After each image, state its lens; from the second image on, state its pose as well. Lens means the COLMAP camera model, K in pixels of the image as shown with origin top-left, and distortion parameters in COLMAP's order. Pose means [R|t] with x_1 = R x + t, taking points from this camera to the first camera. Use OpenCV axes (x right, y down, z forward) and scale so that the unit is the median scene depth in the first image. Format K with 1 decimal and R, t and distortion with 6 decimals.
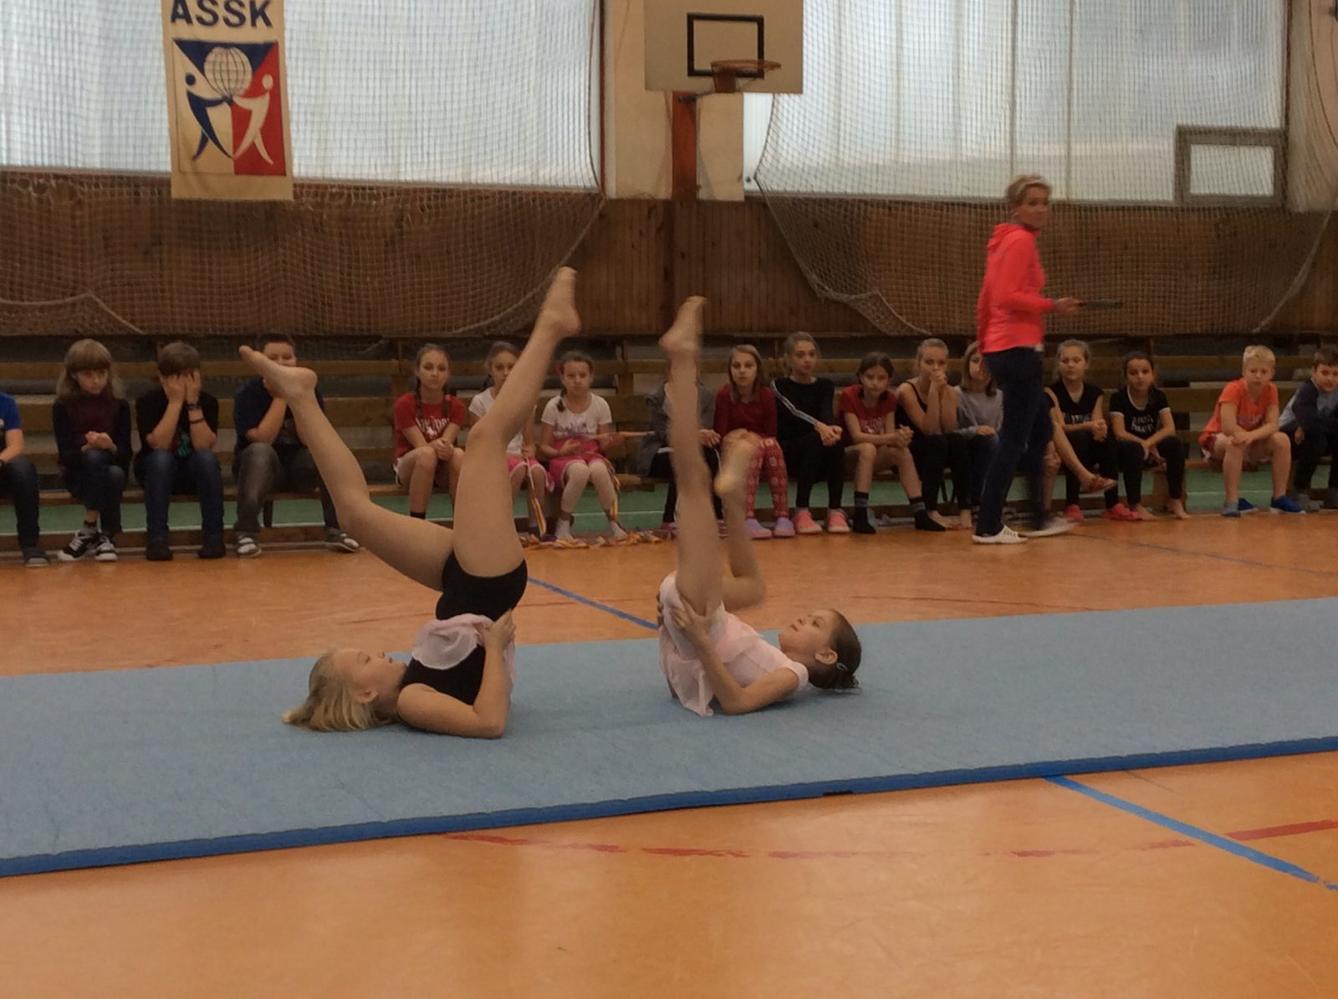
lens RADIAL K [[2005.5, 0, 672.1], [0, 2005.5, 494.8], [0, 0, 1]] dist [0.106796, 0.000000]
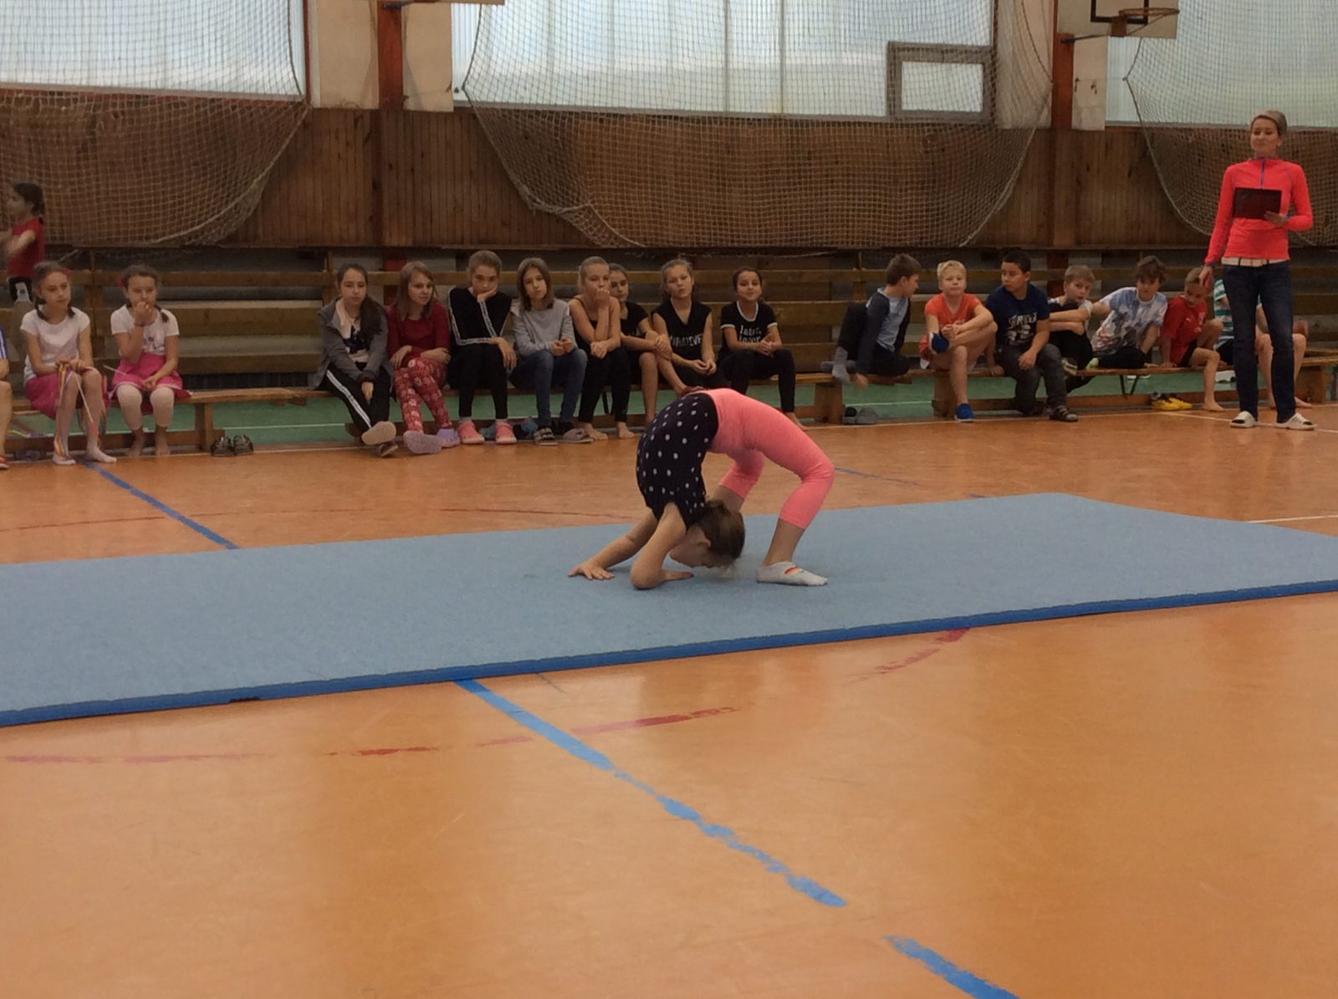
lens RADIAL K [[2005.5, 0, 677.4], [0, 2005.5, 503.6], [0, 0, 1]] dist [0.106796, 0.000000]
pose [[0.996706, -0.007328, 0.080767, 0.067613], [0.003161, 0.998663, 0.051595, -0.002641], [-0.081037, -0.051170, 0.995397, -0.020452]]
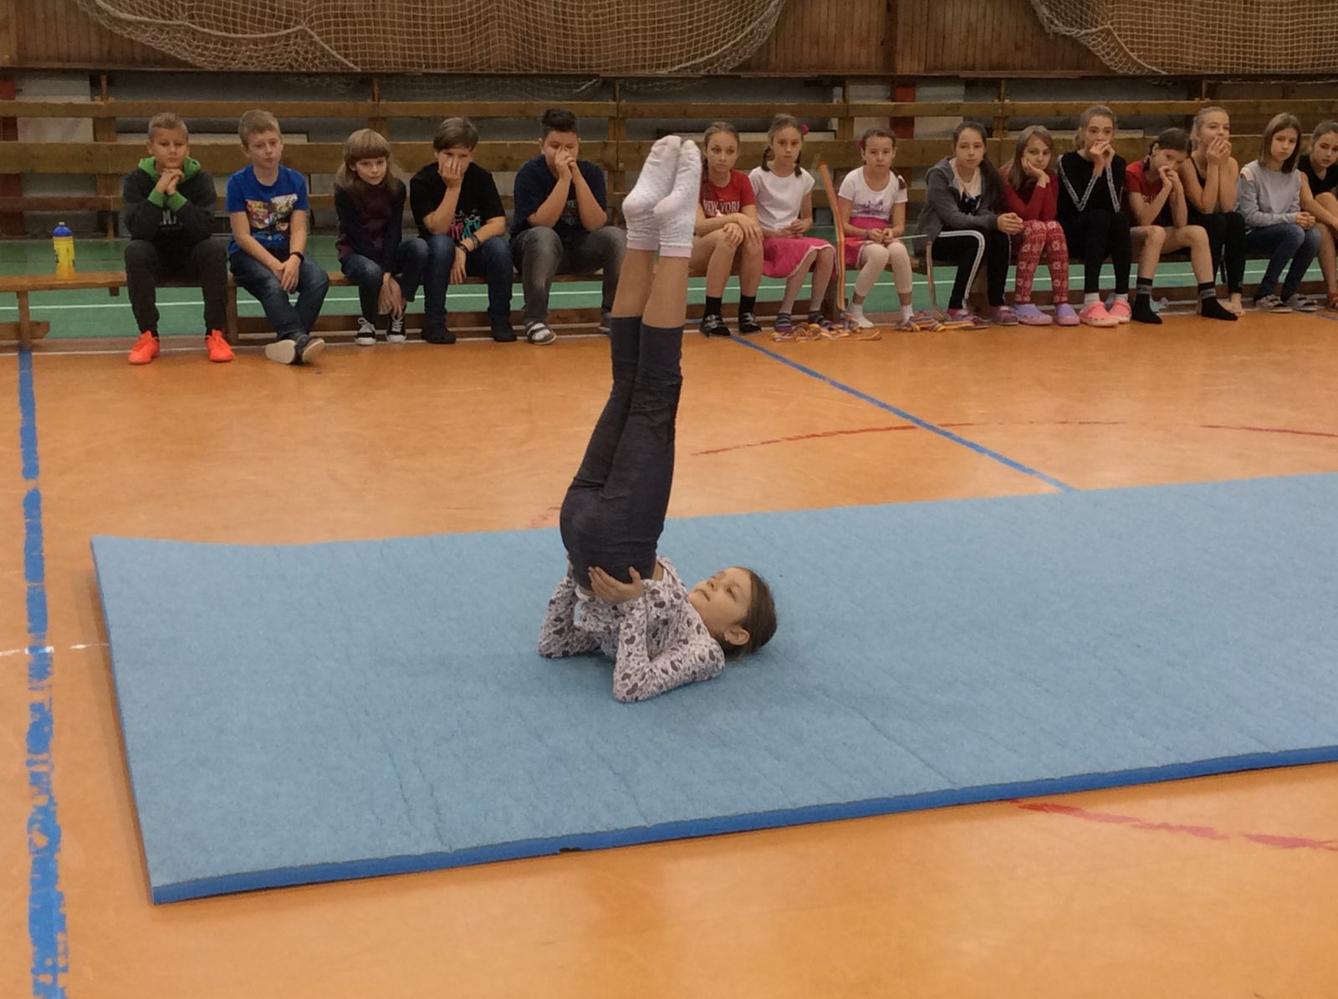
lens RADIAL K [[2005.5, 0, 724.2], [0, 2005.5, 520.7], [0, 0, 1]] dist [0.106796, 0.000000]
pose [[0.998875, 0.020824, -0.042601, -0.036316], [-0.013902, 0.987541, 0.156749, -0.018701], [0.045334, -0.155980, 0.986719, 0.009370]]
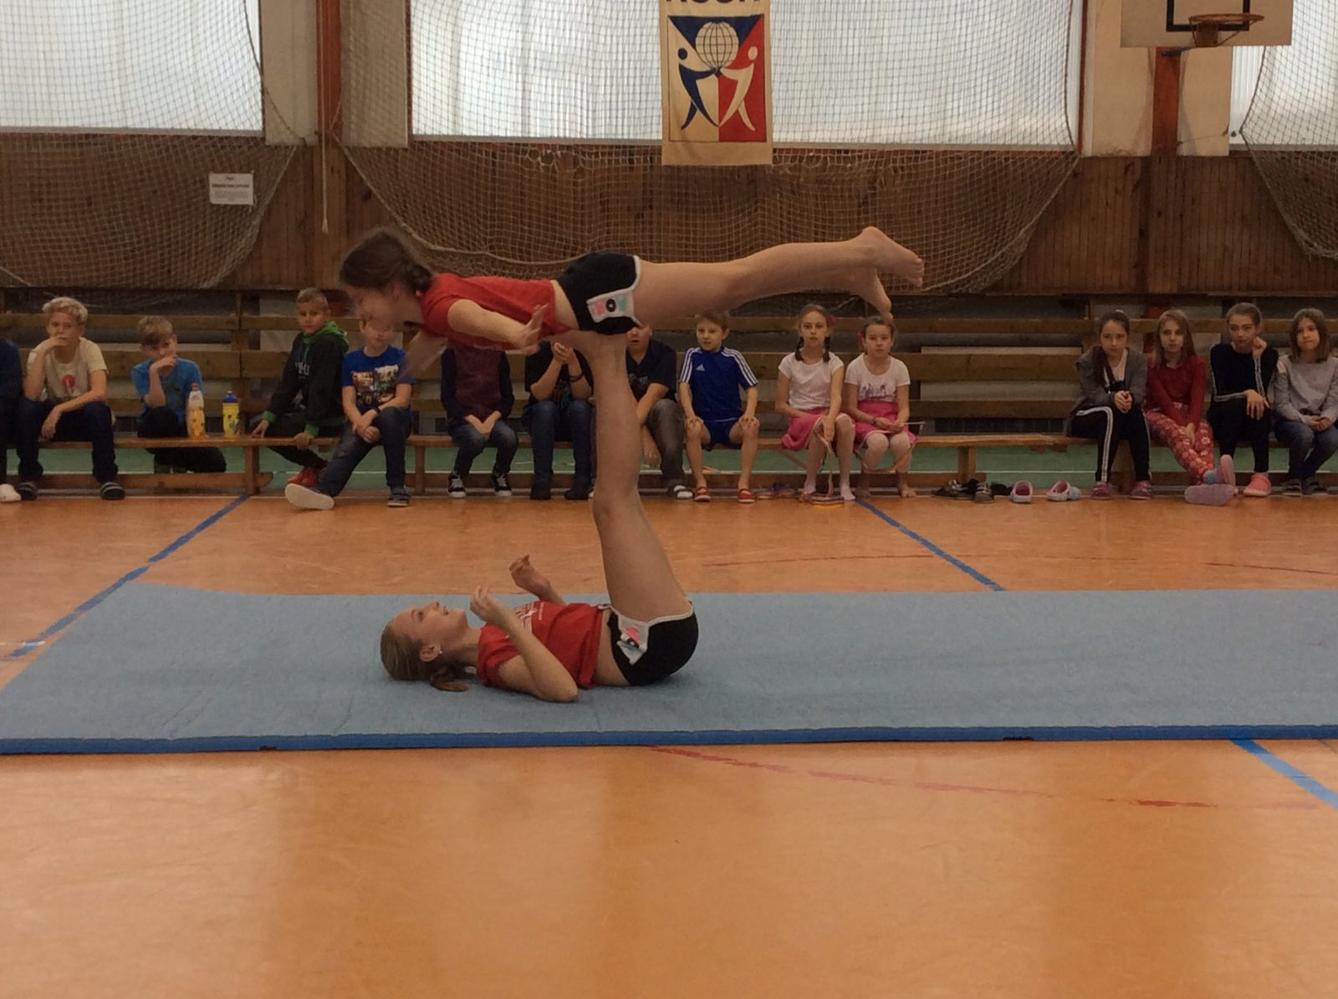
lens RADIAL K [[2005.5, 0, 667.7], [0, 2005.5, 499.7], [0, 0, 1]] dist [0.106796, 0.000000]
pose [[0.958899, 0.037682, -0.281233, 0.060846], [-0.029463, 0.999008, 0.033399, -0.003852], [0.282212, -0.023740, 0.959058, -0.030977]]
